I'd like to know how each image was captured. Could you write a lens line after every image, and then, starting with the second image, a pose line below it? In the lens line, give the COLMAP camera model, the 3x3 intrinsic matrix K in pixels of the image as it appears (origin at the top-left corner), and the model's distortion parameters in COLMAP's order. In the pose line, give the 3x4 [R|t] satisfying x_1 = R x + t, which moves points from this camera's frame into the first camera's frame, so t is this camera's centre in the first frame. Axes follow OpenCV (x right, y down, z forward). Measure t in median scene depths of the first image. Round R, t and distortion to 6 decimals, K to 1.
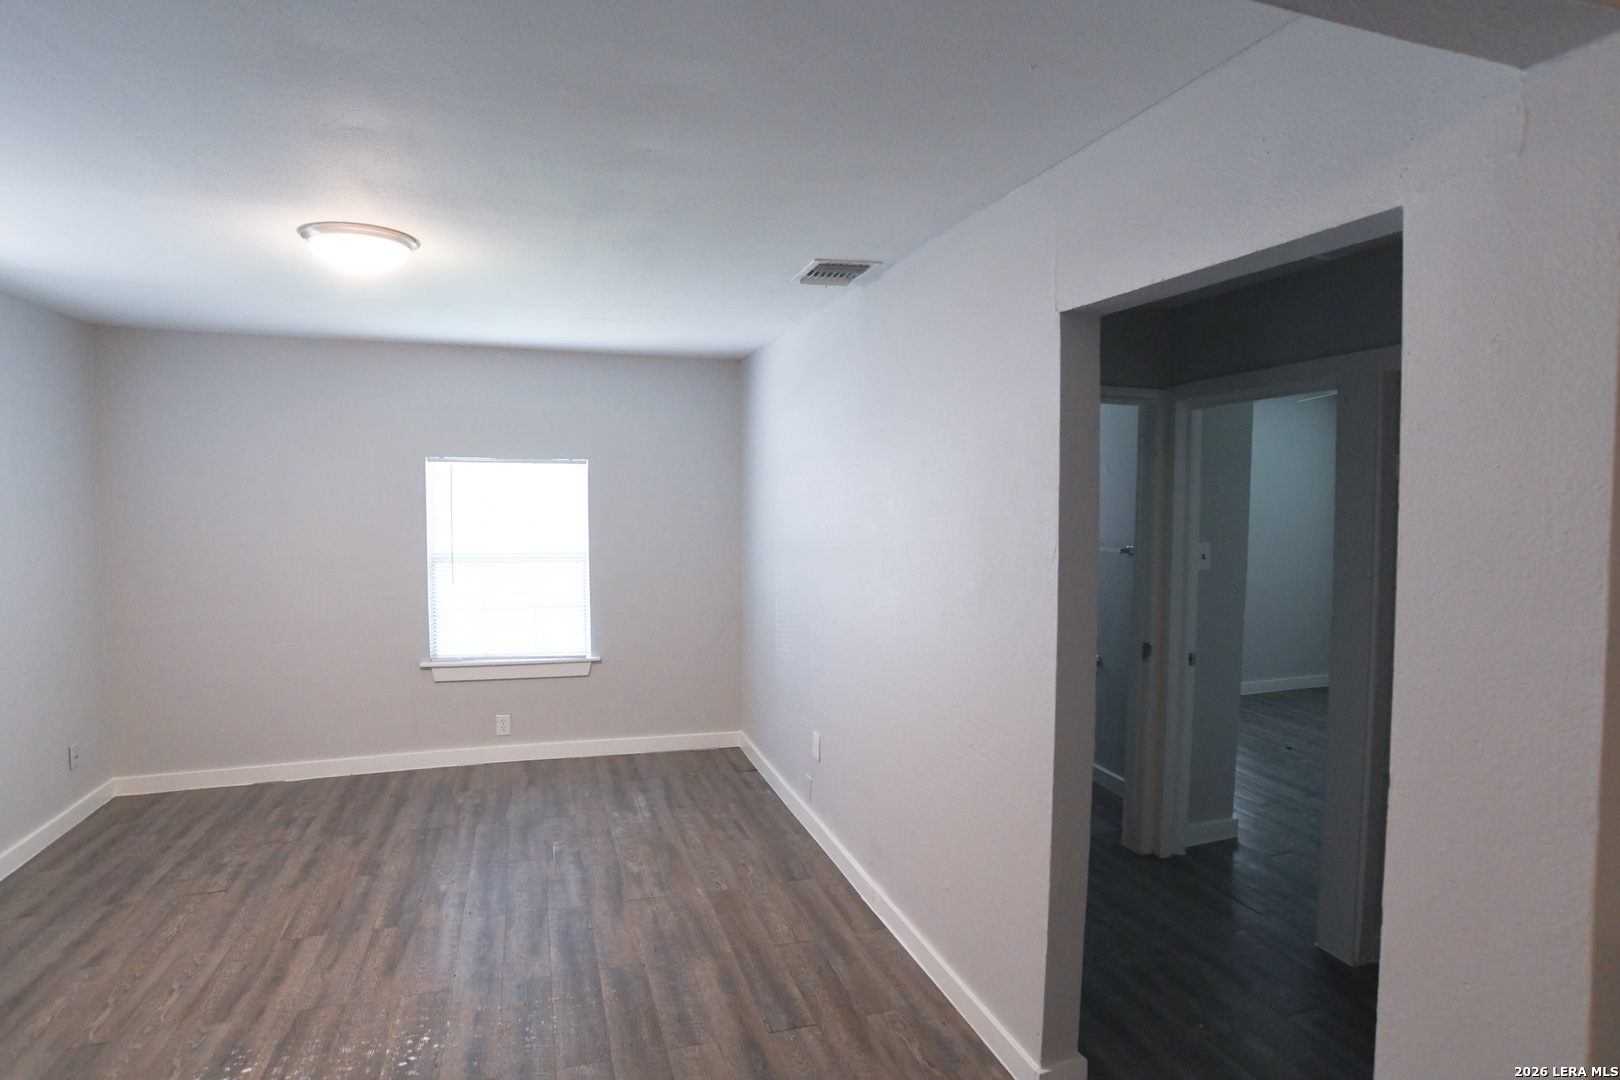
lens RADIAL K [[828.6, 0, 808.2], [0, 828.6, 527.4], [0, 0, 1]] dist [-0.095148, 0.043019]
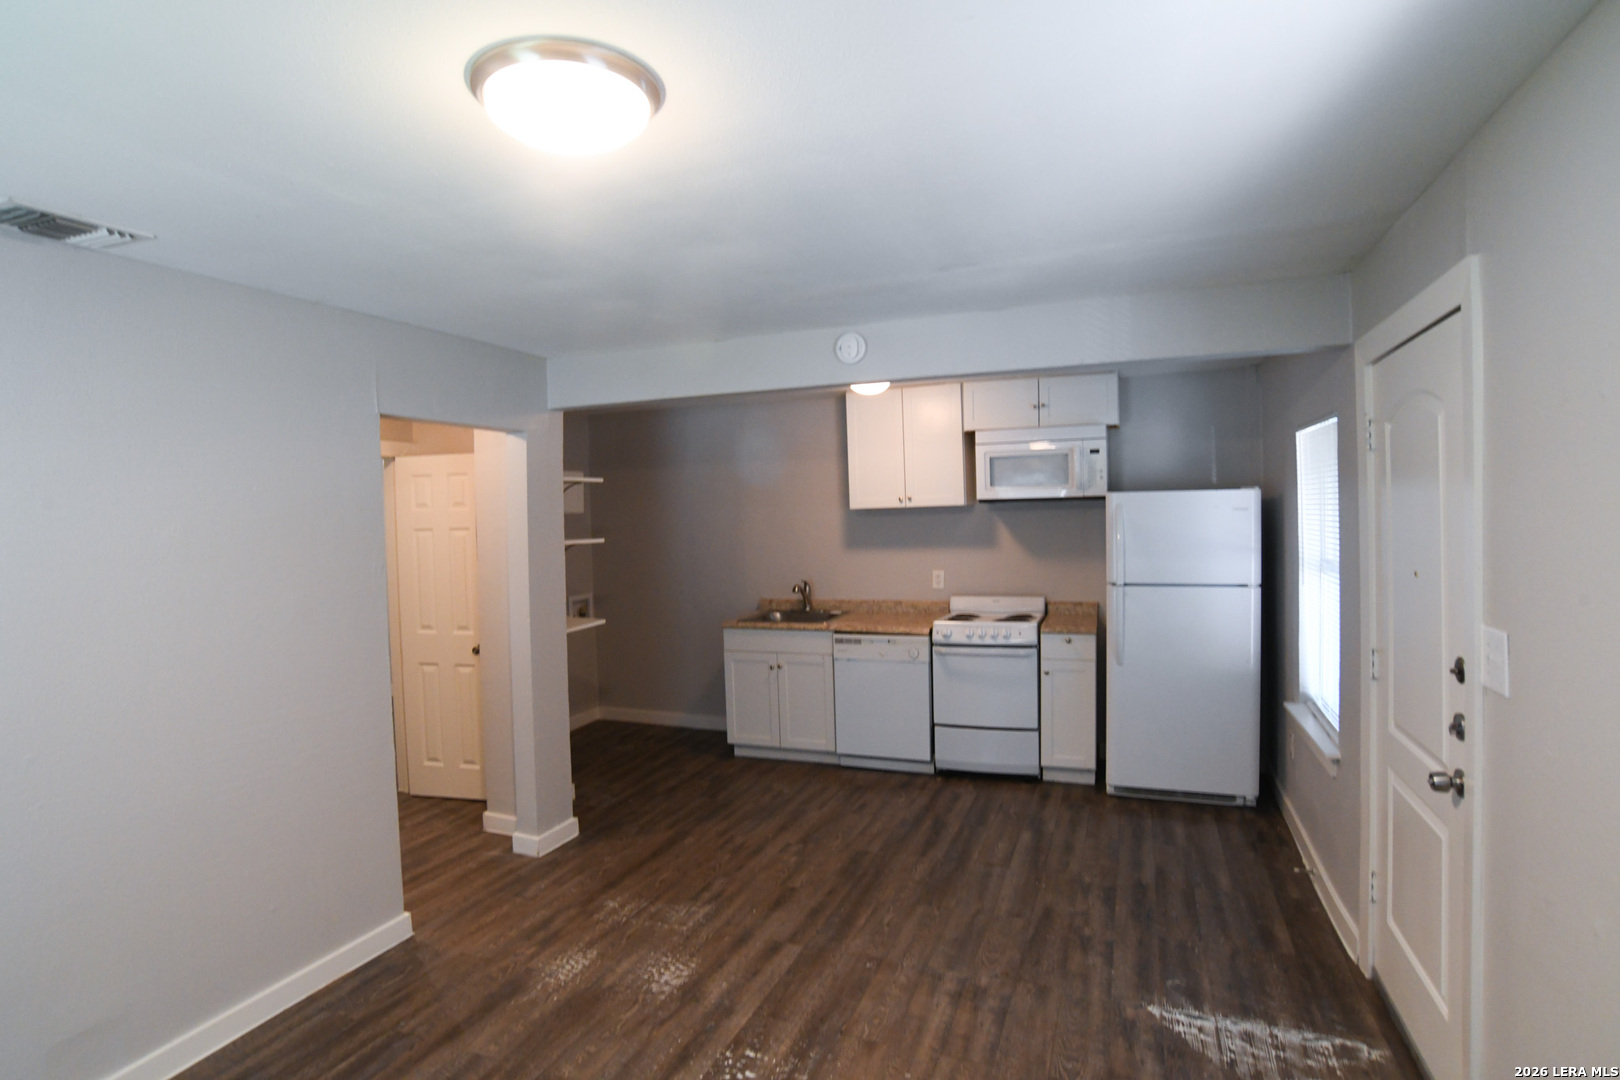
lens RADIAL K [[828.6, 0, 808.2], [0, 828.6, 527.4], [0, 0, 1]] dist [-0.095148, 0.043019]
pose [[-0.767546, 0.002098, 0.640990, -0.650757], [0.043307, 0.997879, 0.048591, -0.041507], [-0.639529, 0.065056, -0.766009, 0.845872]]
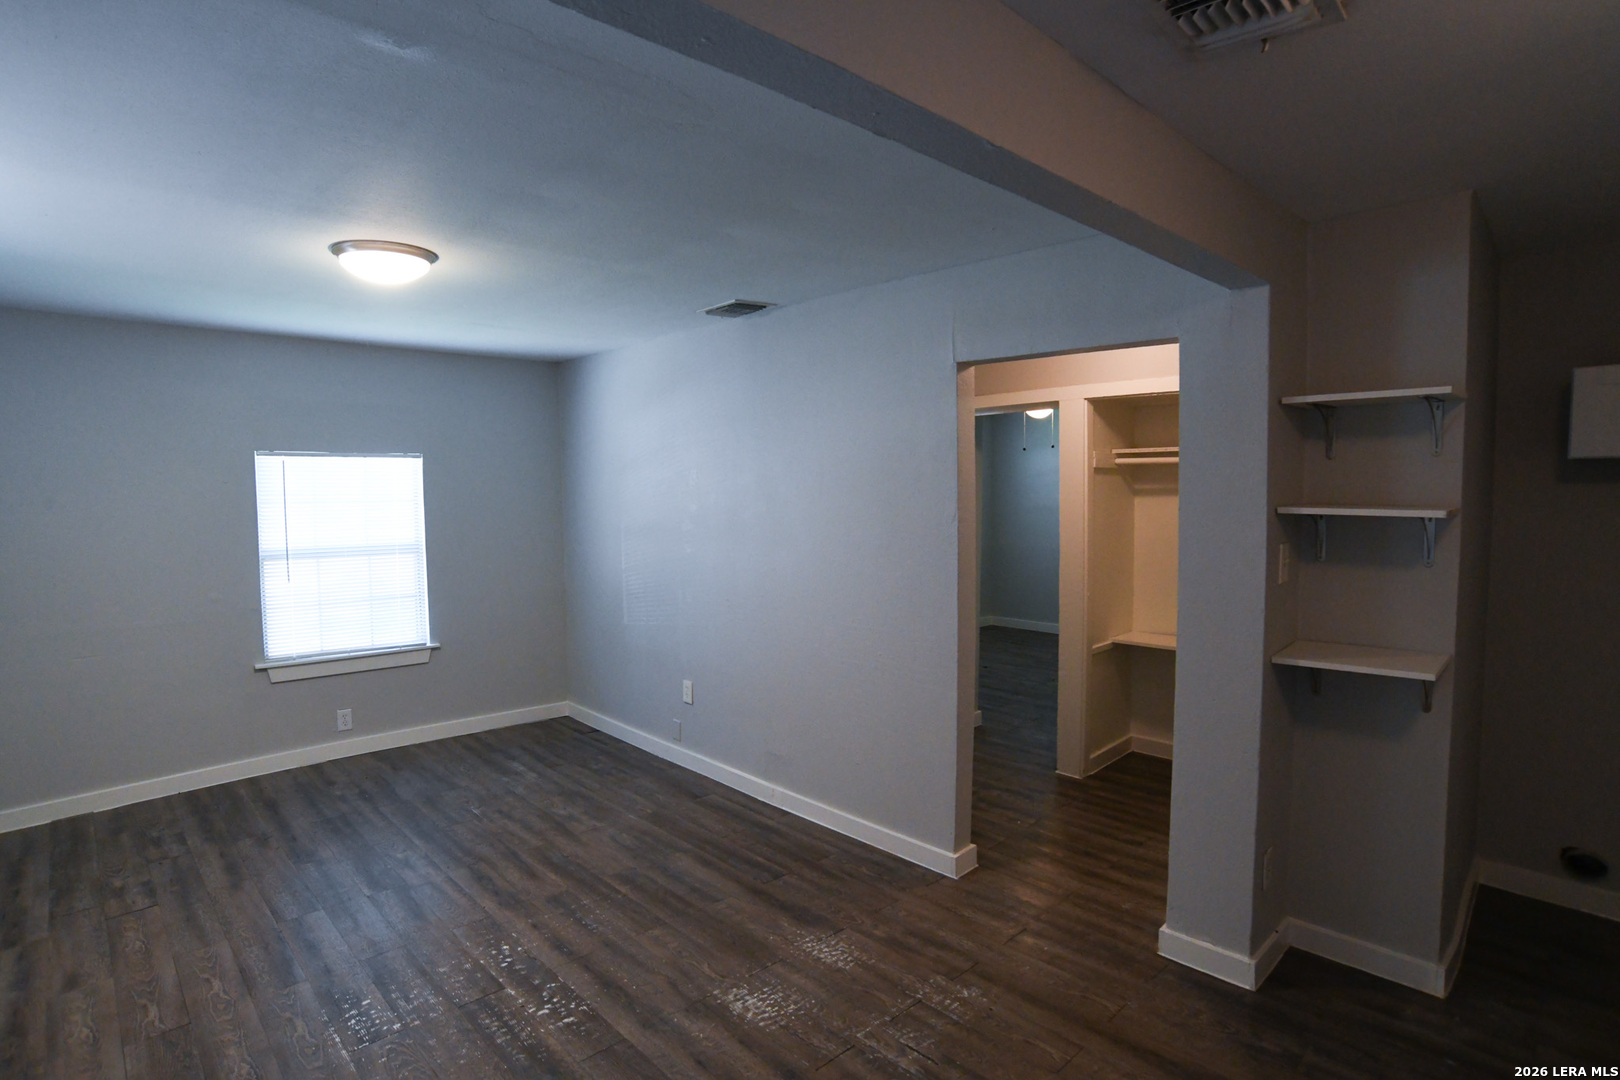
lens RADIAL K [[828.6, 0, 808.2], [0, 828.6, 527.4], [0, 0, 1]] dist [-0.095148, 0.043019]
pose [[0.903672, -0.036826, 0.426638, -0.318041], [0.030795, 0.999304, 0.021030, 0.004398], [-0.427116, -0.005866, 0.904178, -0.153625]]
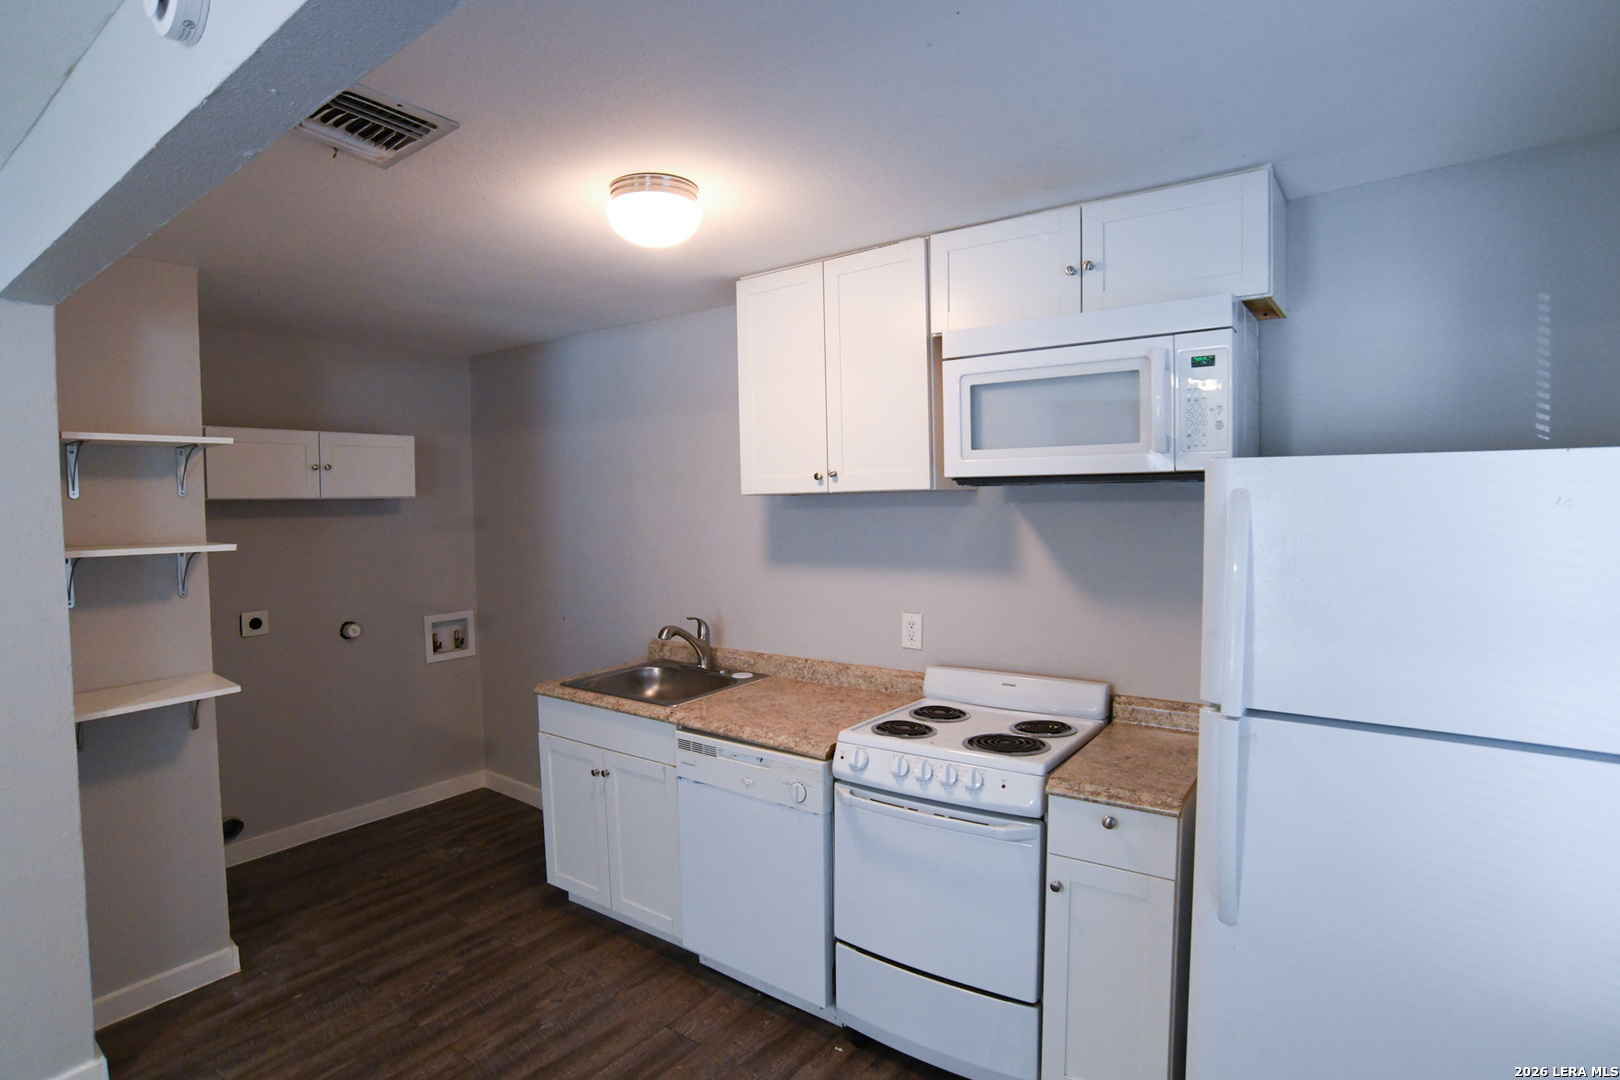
lens RADIAL K [[828.6, 0, 808.2], [0, 828.6, 527.4], [0, 0, 1]] dist [-0.095148, 0.043019]
pose [[-0.576625, -0.025501, 0.816611, -0.468194], [0.039758, 0.997453, 0.059223, -0.014515], [-0.816041, 0.066616, -0.574142, 0.132690]]
